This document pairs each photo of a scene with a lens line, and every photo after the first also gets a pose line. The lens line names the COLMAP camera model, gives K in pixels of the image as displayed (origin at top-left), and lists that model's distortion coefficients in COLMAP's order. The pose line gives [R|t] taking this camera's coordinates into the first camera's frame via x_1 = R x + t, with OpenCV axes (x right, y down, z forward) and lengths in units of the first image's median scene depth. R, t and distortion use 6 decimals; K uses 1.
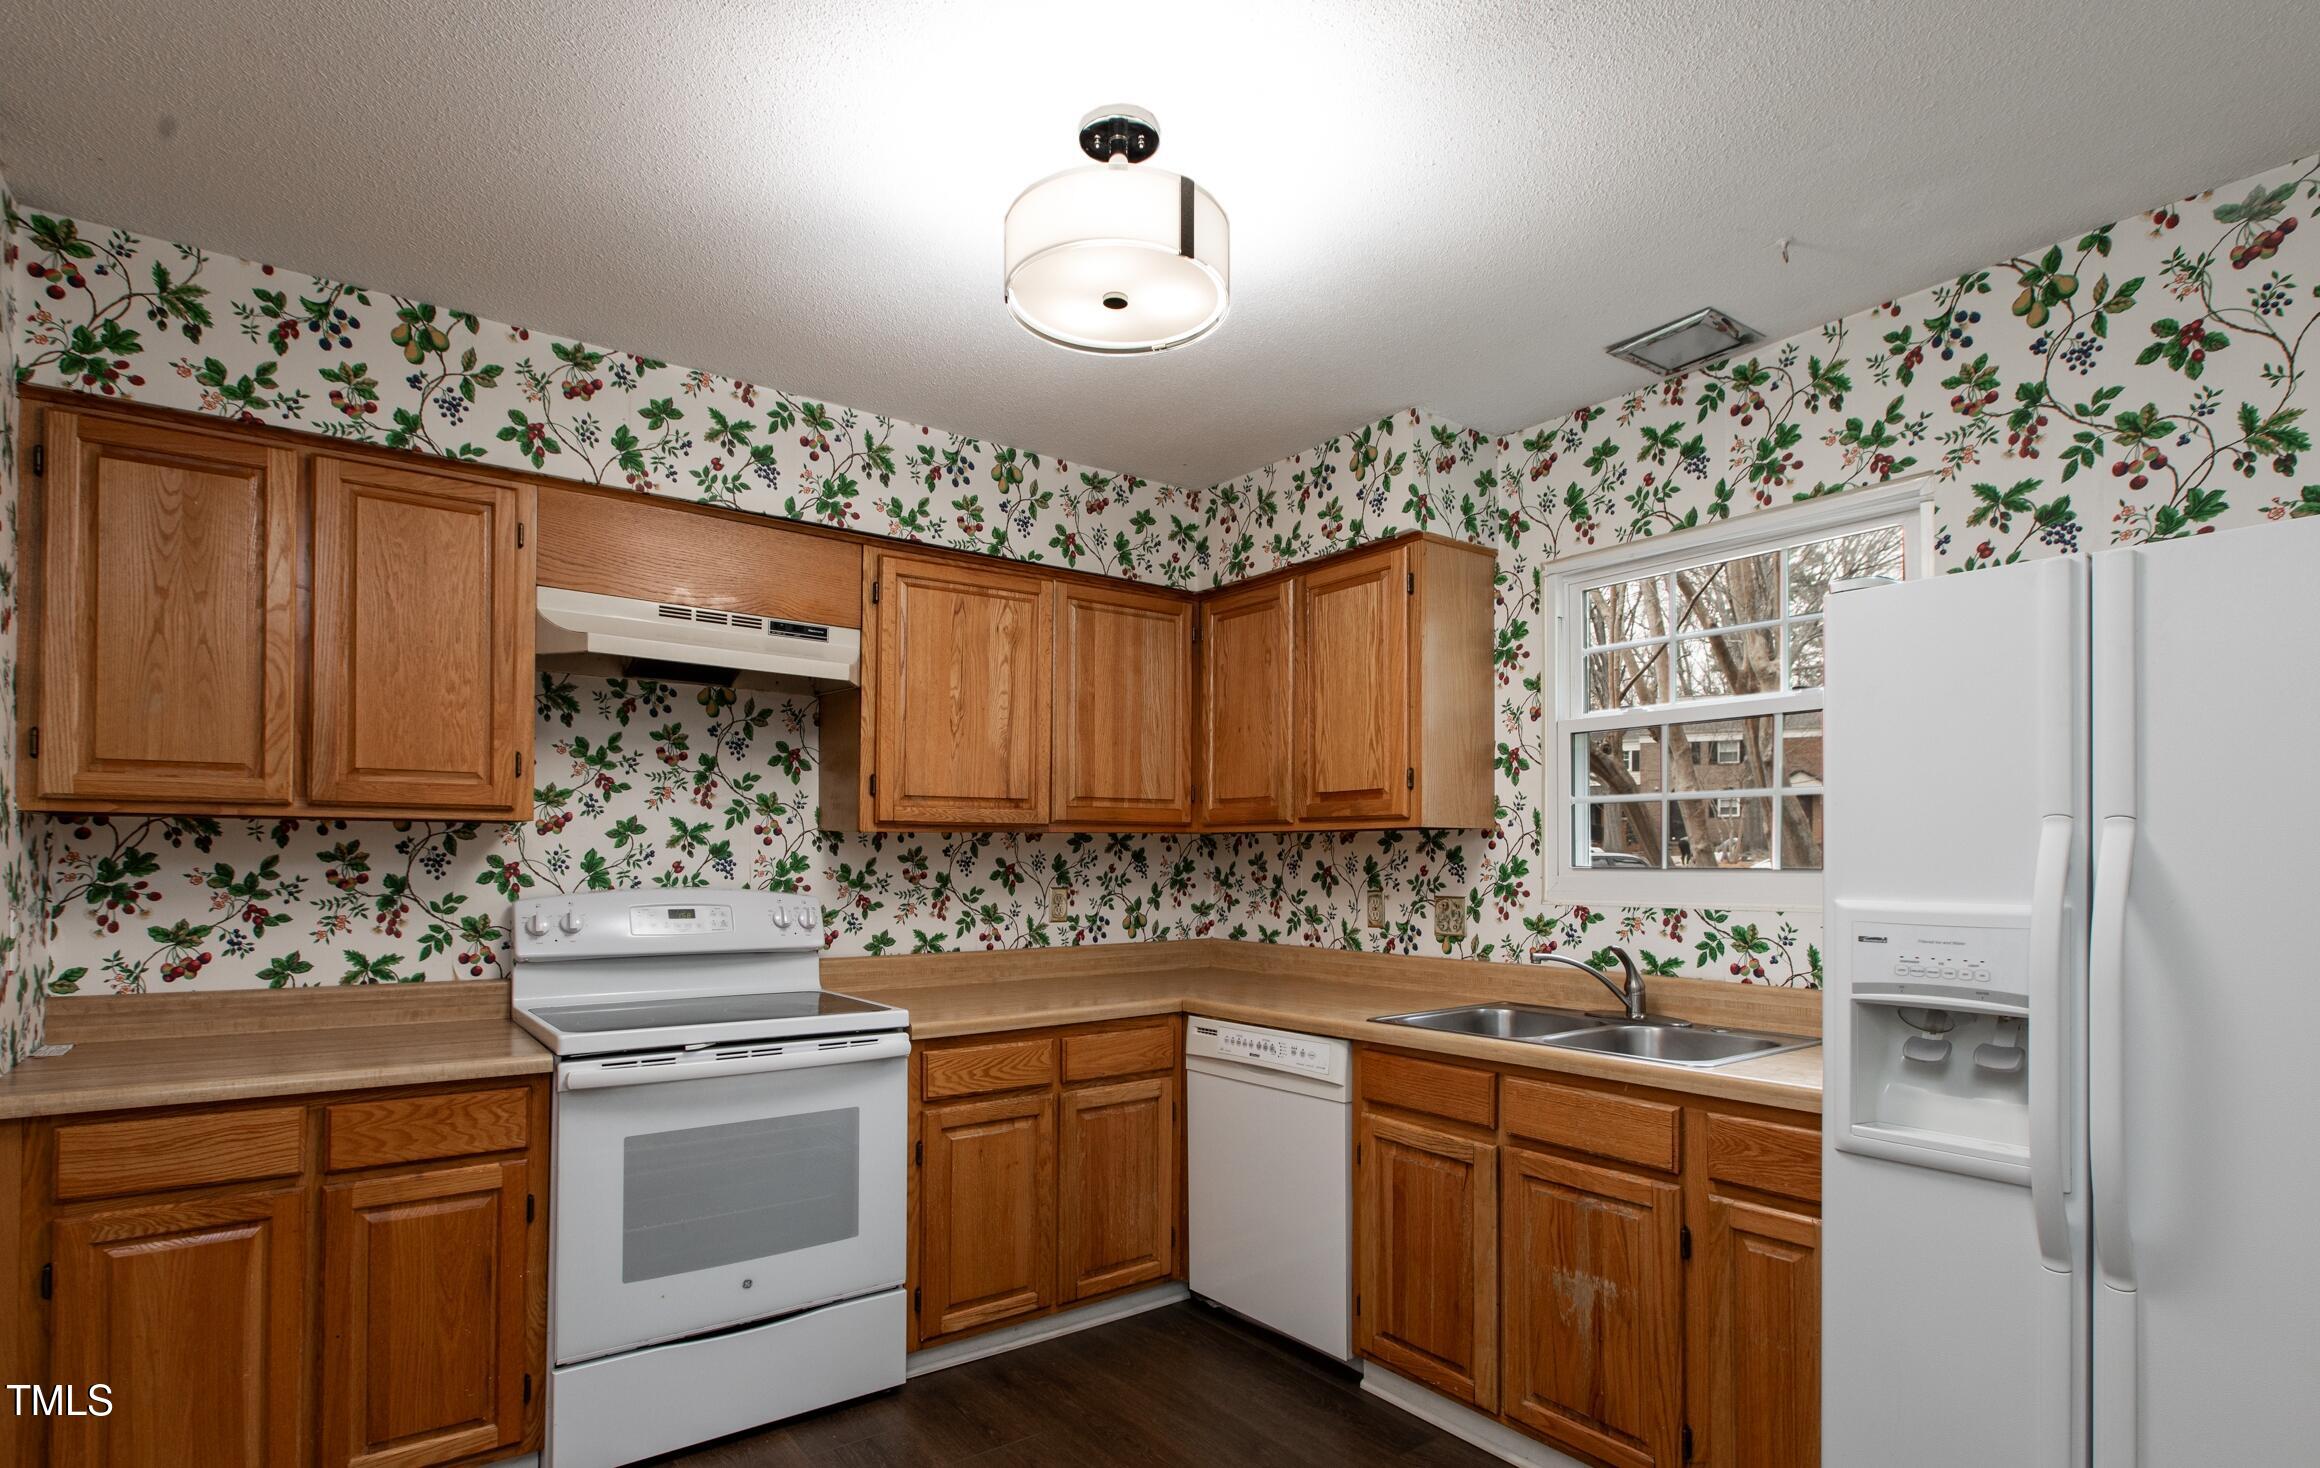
lens RADIAL K [[1166.2, 0, 1209.9], [0, 1166.2, 839.0], [0, 0, 1]] dist [-0.000327, -0.000038]
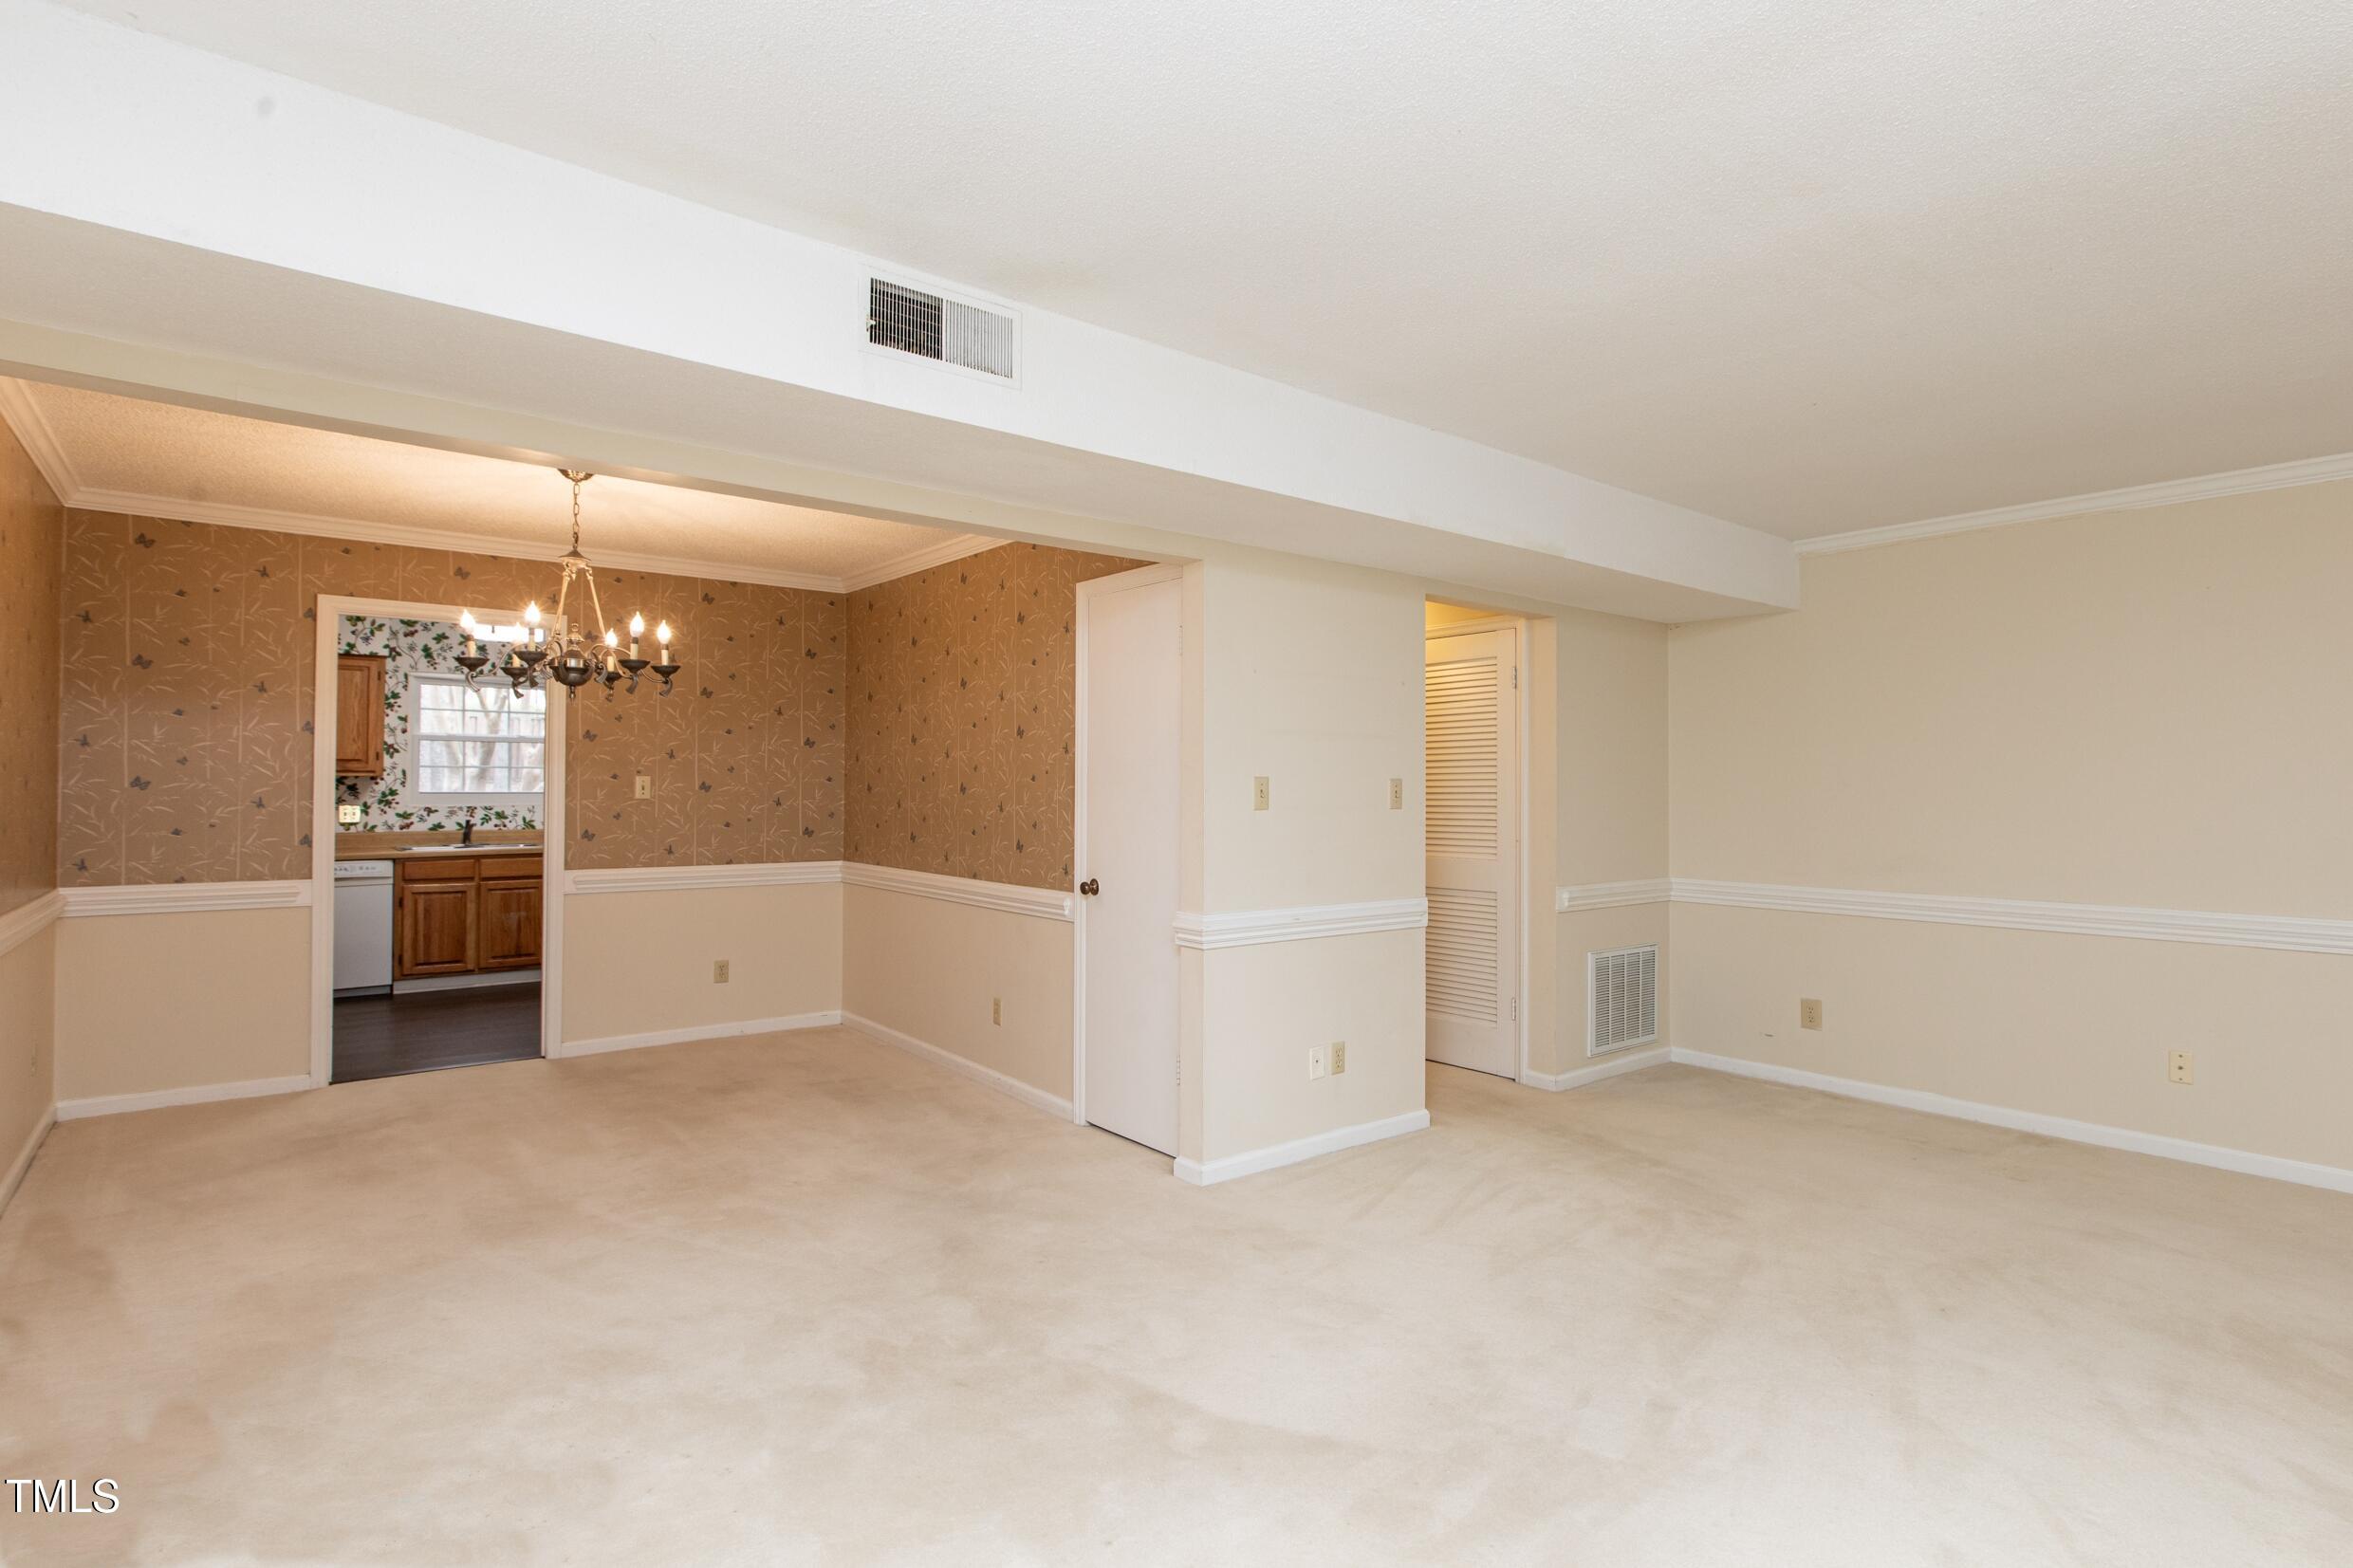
lens RADIAL K [[1182.7, 0, 1208.0], [0, 1182.7, 754.8], [0, 0, 1]] dist [-0.000503, -0.000016]
pose [[-0.016108, 0.025549, 0.999544, -2.327039], [-0.022120, 0.999420, -0.025902, -0.029073], [-0.999626, -0.022527, -0.015533, -0.697067]]
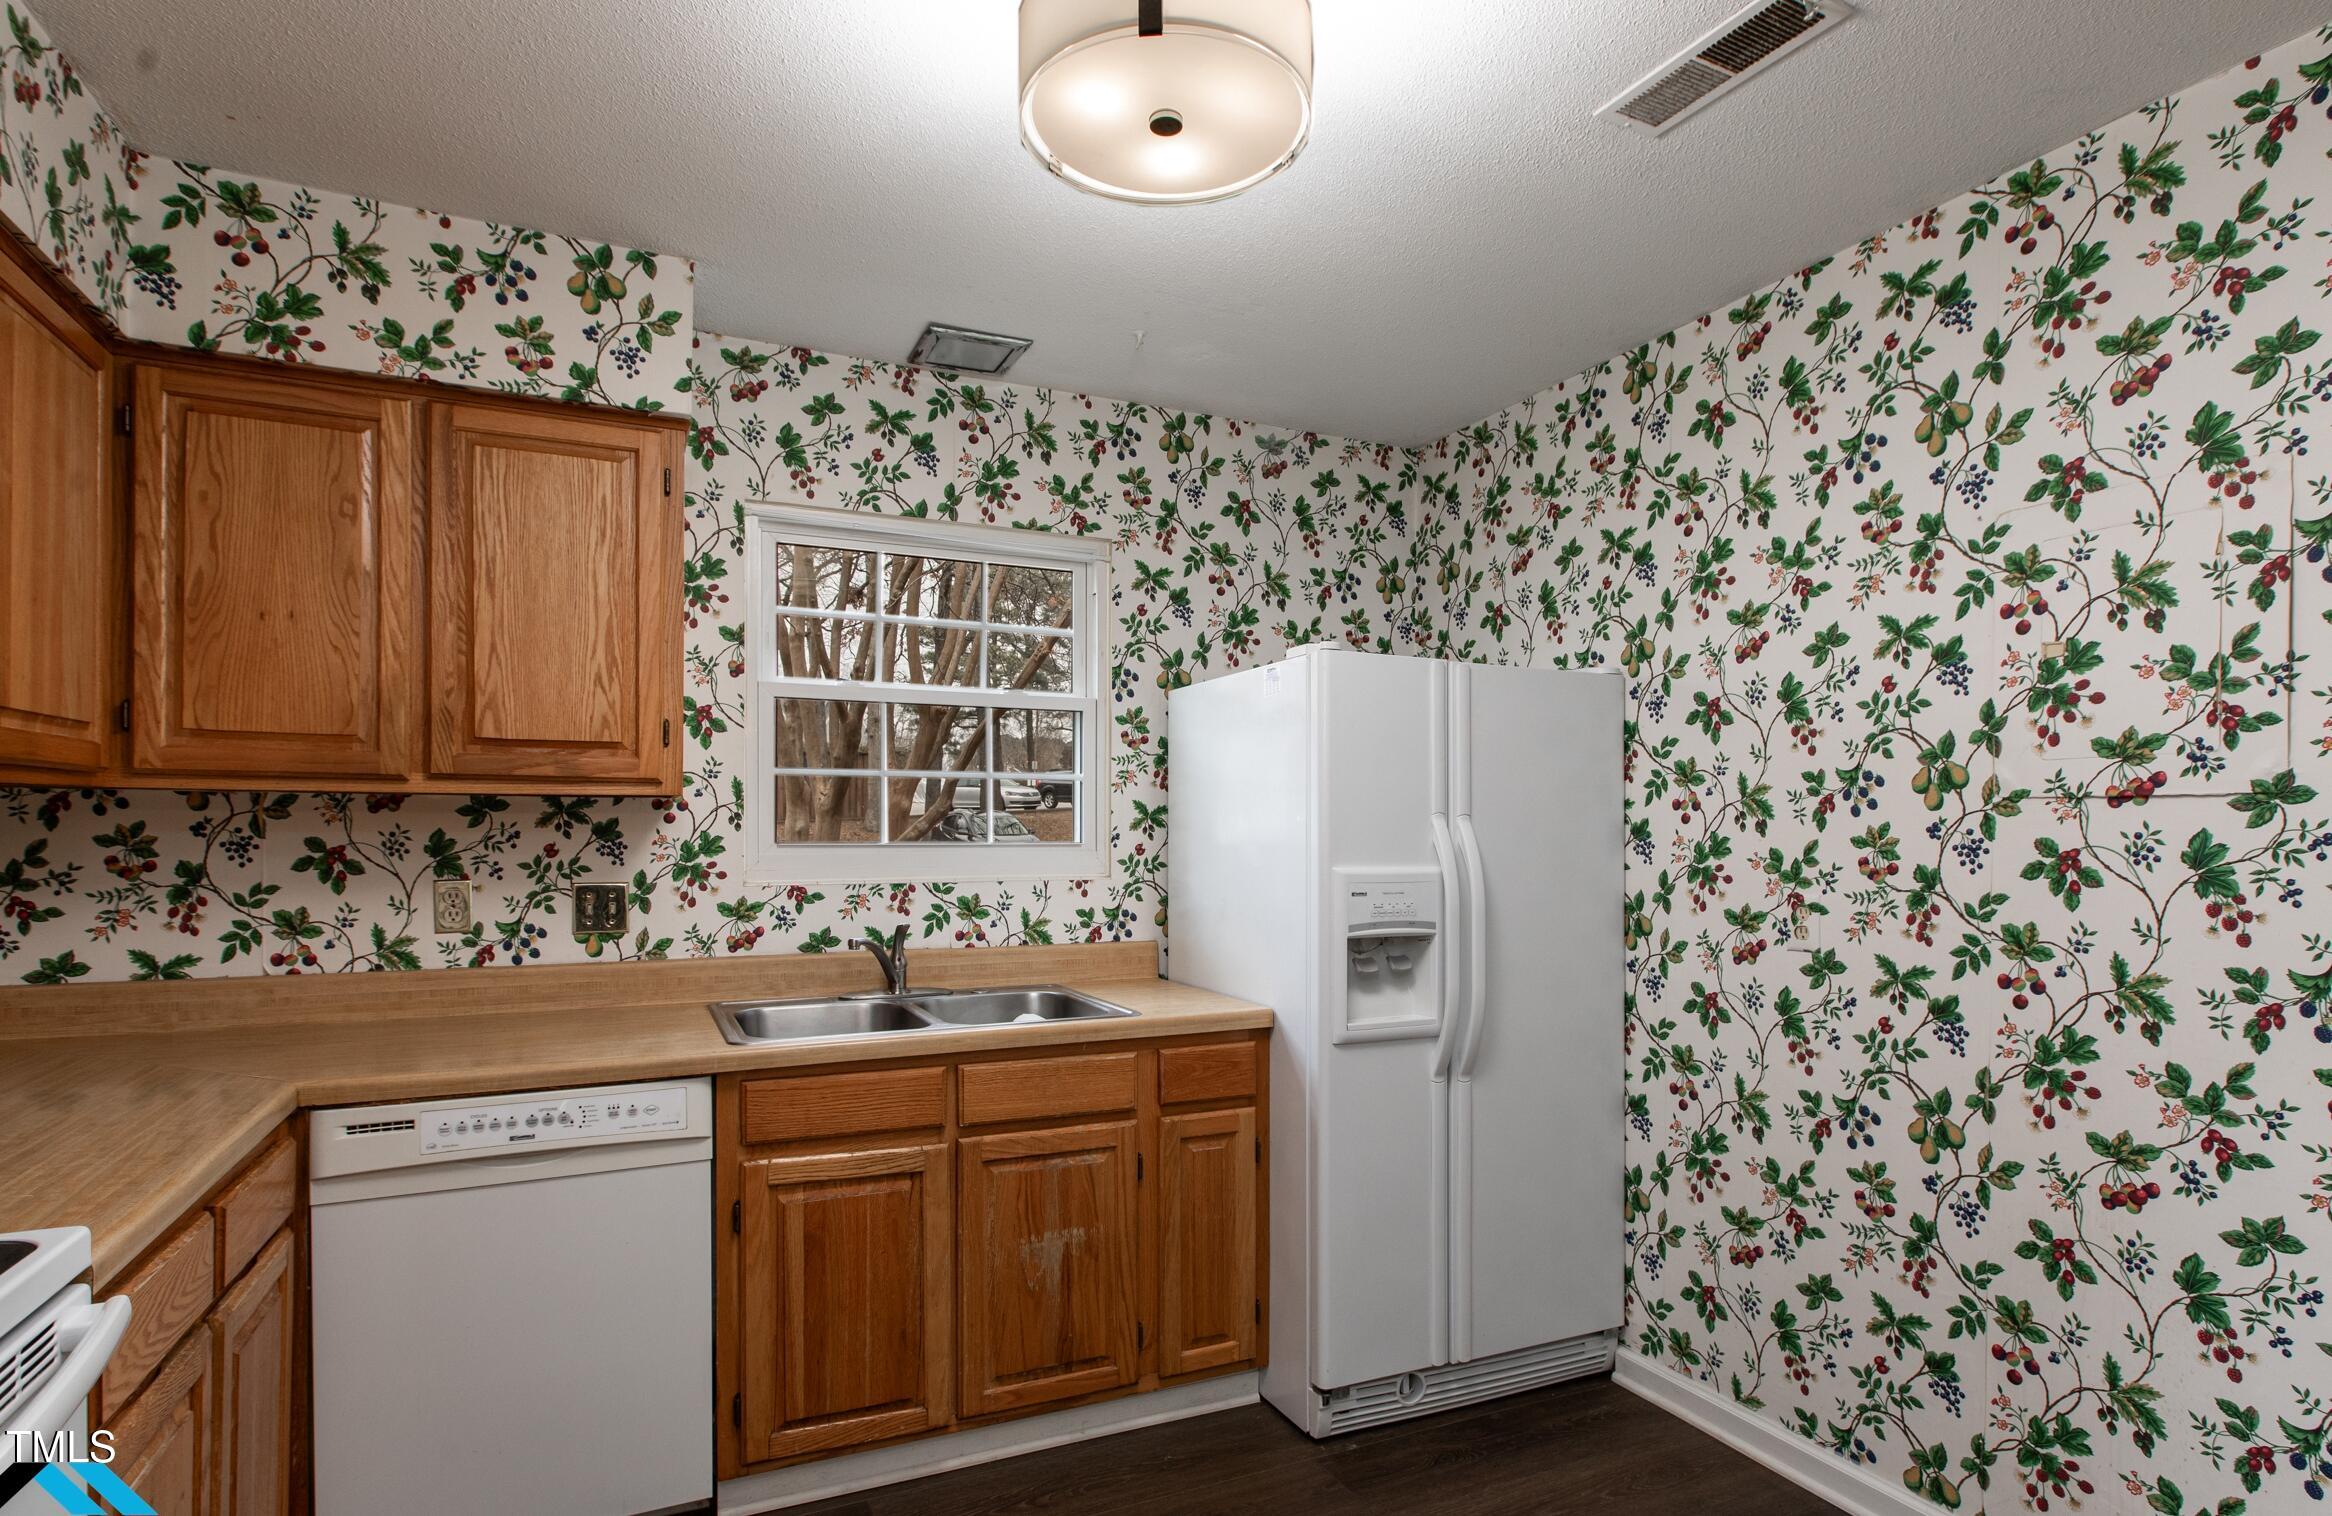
lens RADIAL K [[1176.5, 0, 1137.4], [0, 1176.5, 824.0], [0, 0, 1]] dist [0.000990, 0.000235]
pose [[0.242793, 0.002936, 0.970074, -0.513161], [-0.022008, 0.999755, 0.002483, -0.000009], [-0.969829, -0.021953, 0.242798, 0.502382]]
